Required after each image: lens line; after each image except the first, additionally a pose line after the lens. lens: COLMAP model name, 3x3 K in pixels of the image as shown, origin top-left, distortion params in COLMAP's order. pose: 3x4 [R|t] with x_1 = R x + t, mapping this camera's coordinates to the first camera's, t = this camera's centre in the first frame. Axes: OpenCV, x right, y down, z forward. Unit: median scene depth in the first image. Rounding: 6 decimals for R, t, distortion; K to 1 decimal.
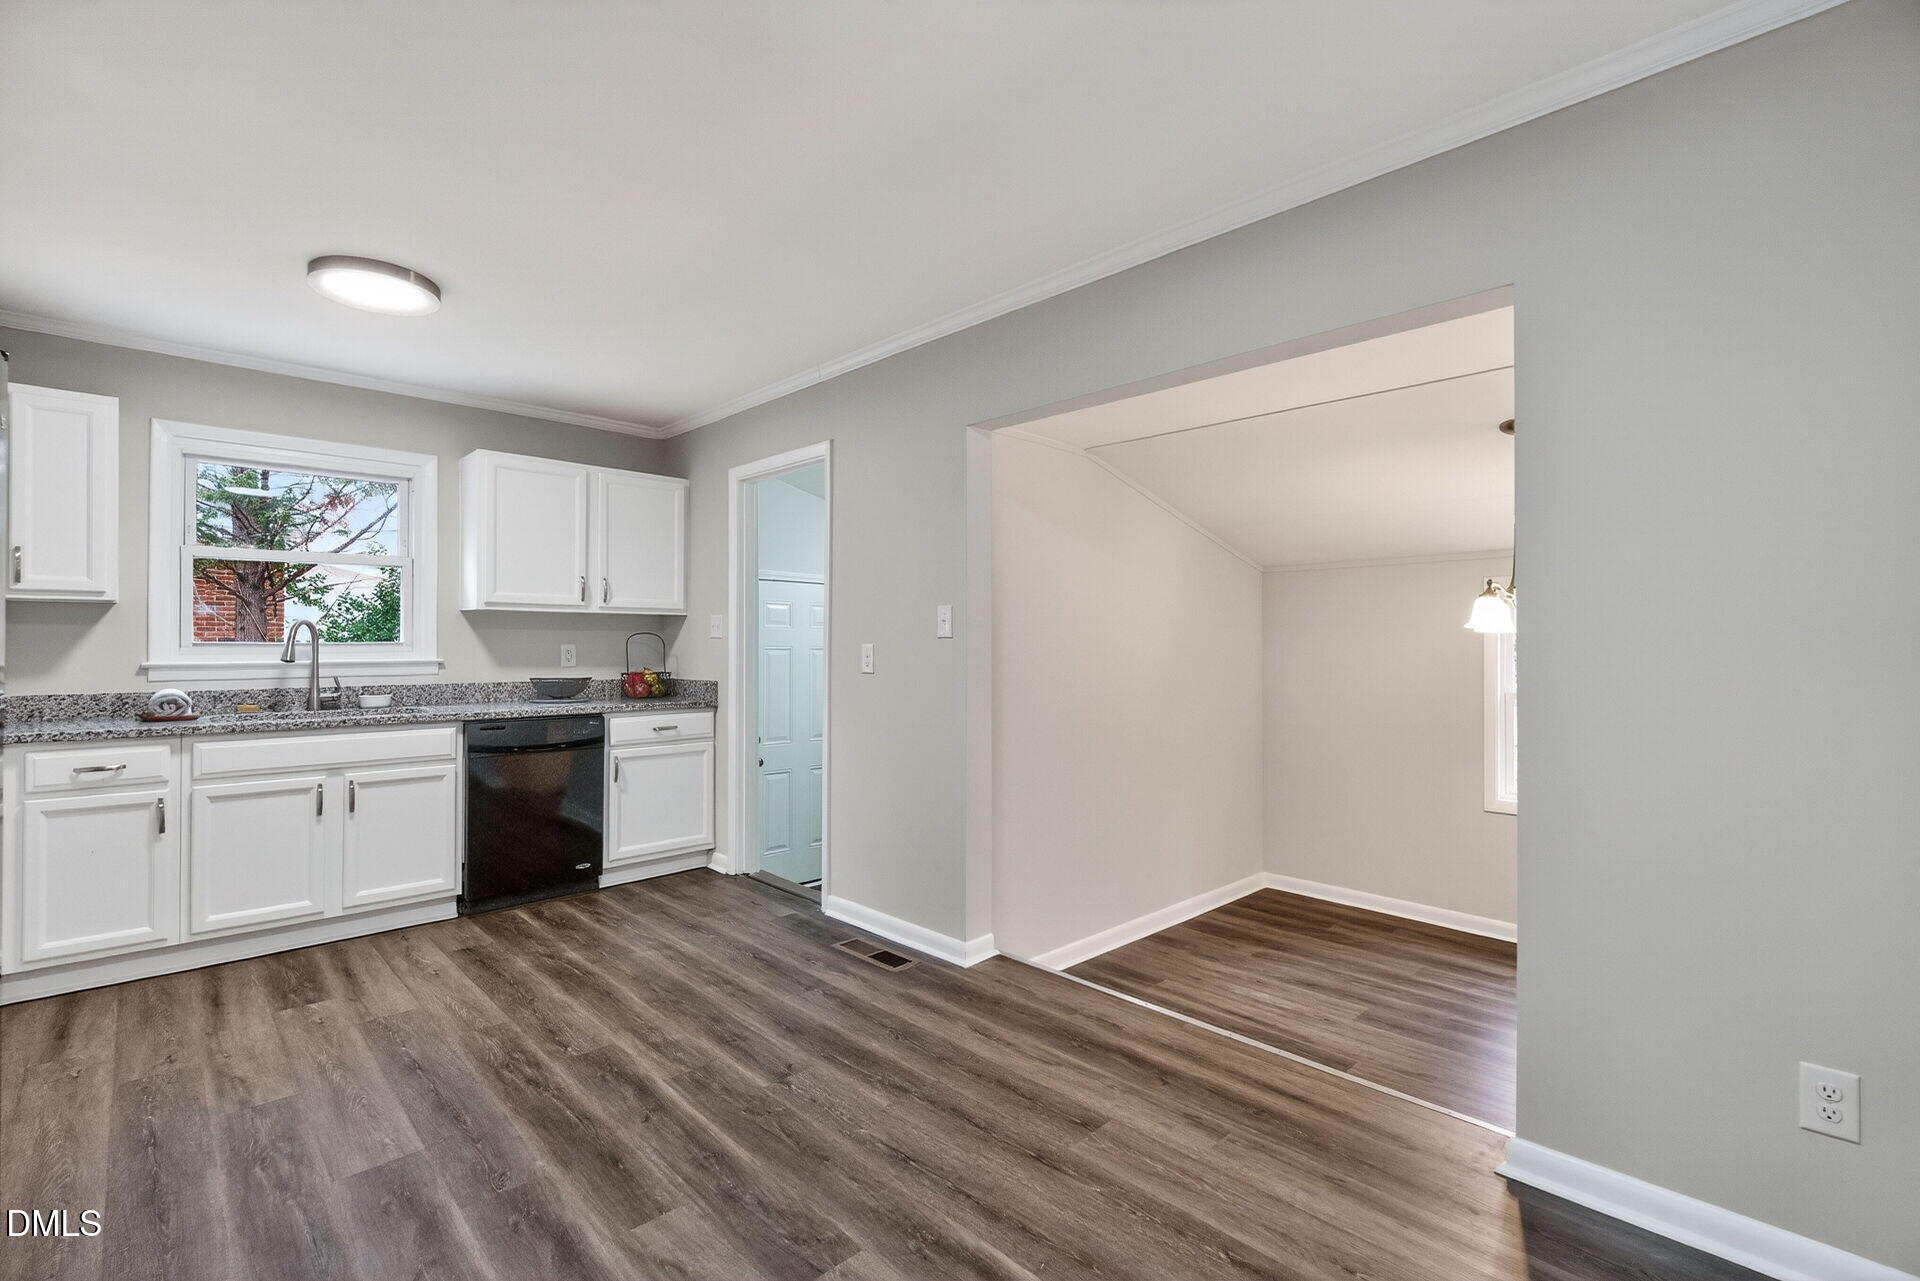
lens RADIAL K [[851.0, 0, 965.0], [0, 851.0, 640.8], [0, 0, 1]] dist [0.003030, 0.000446]
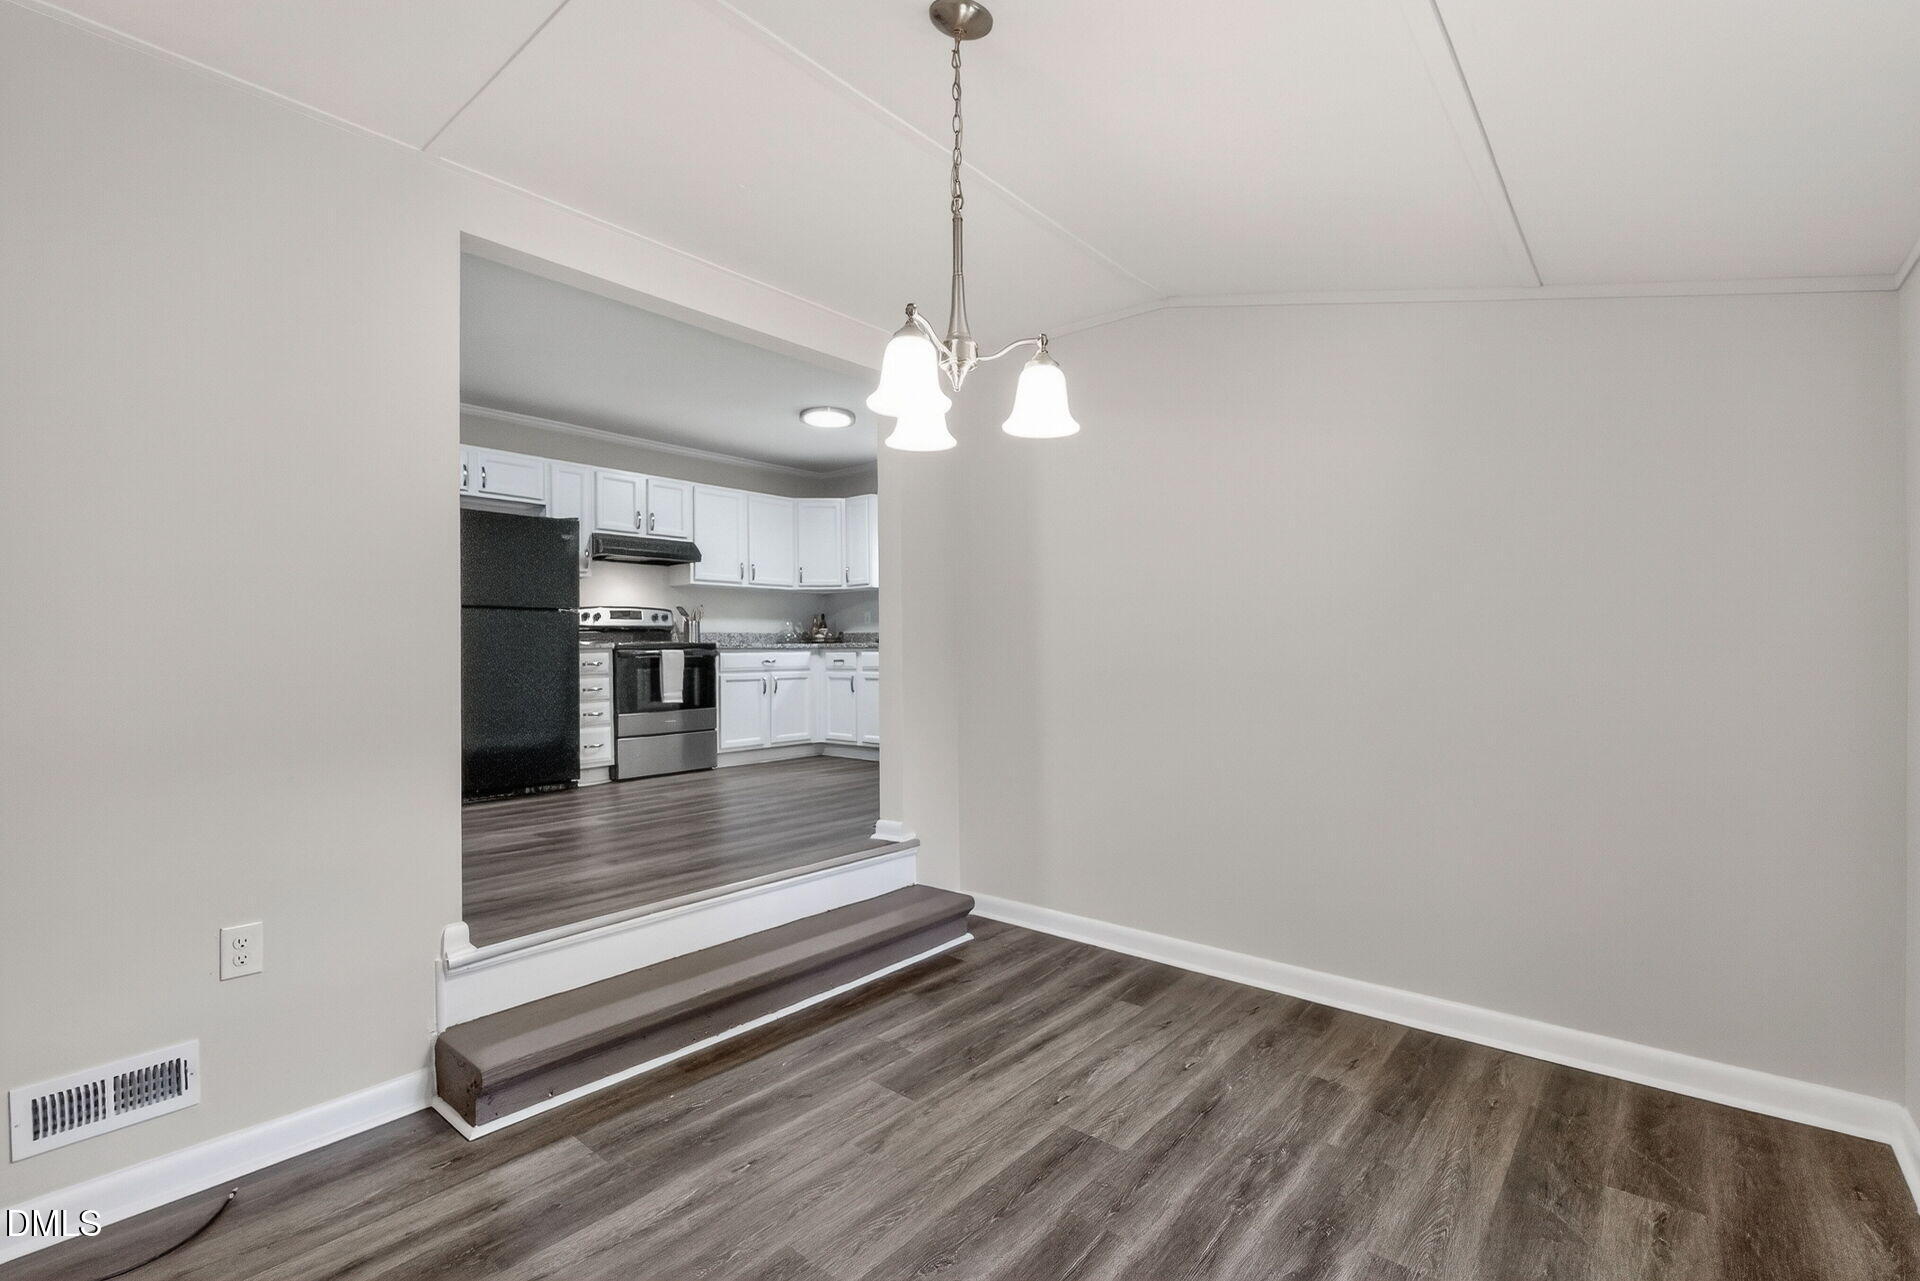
lens RADIAL K [[878.5, 0, 966.3], [0, 878.5, 647.2], [0, 0, 1]] dist [-0.001007, -0.000254]
pose [[0.102388, -0.007990, -0.994713, 1.086509], [0.012701, 0.999897, -0.006724, 0.106418], [0.994663, -0.011946, 0.102478, 0.875011]]
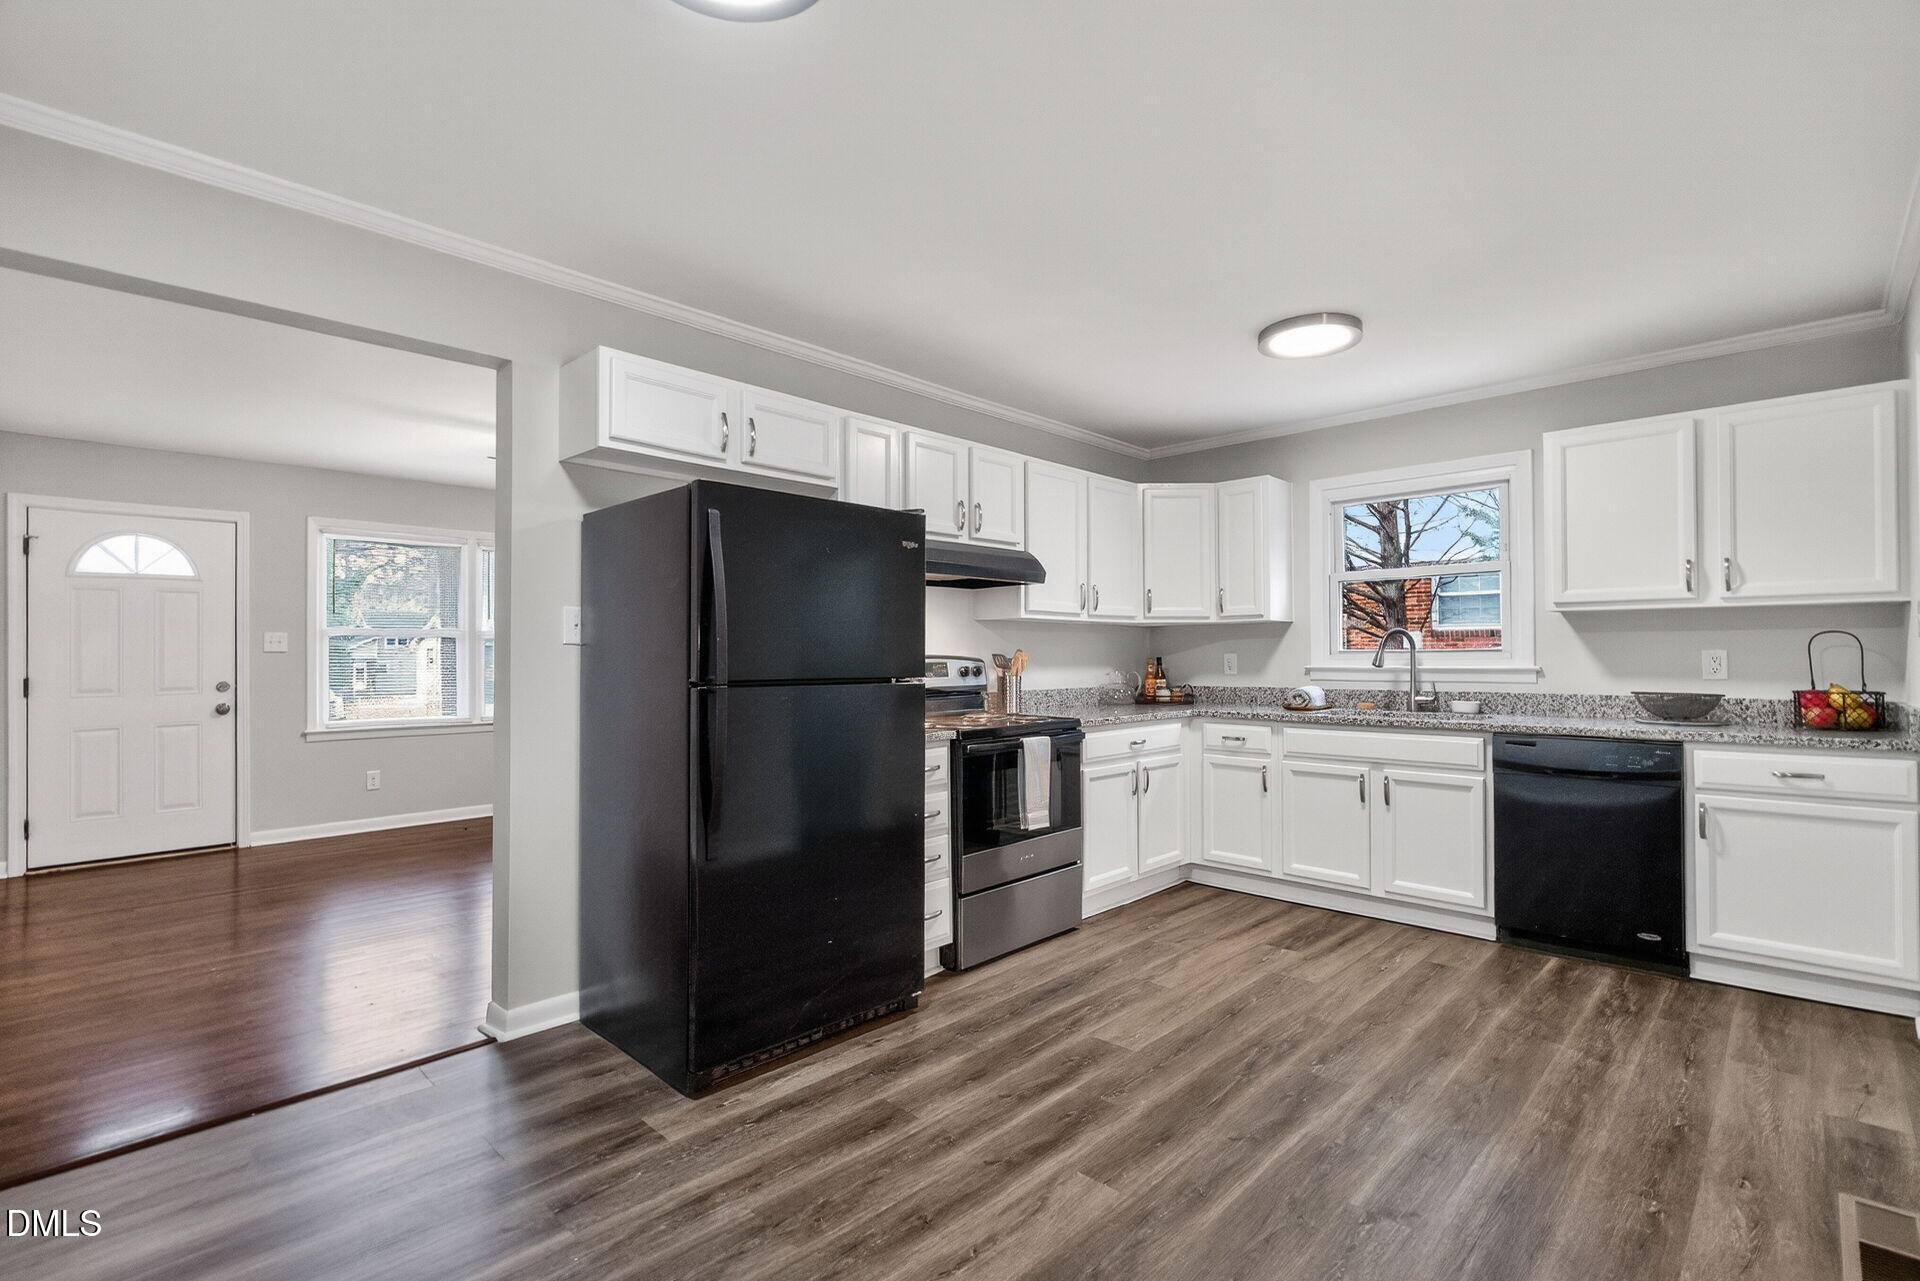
lens RADIAL K [[891.0, 0, 966.3], [0, 891.0, 646.9], [0, 0, 1]] dist [-0.002080, 0.000684]
pose [[0.043472, -0.011227, -0.998992, 0.372278], [0.007956, 0.999909, -0.010891, 0.006378], [0.999023, -0.007475, 0.043558, 0.386441]]
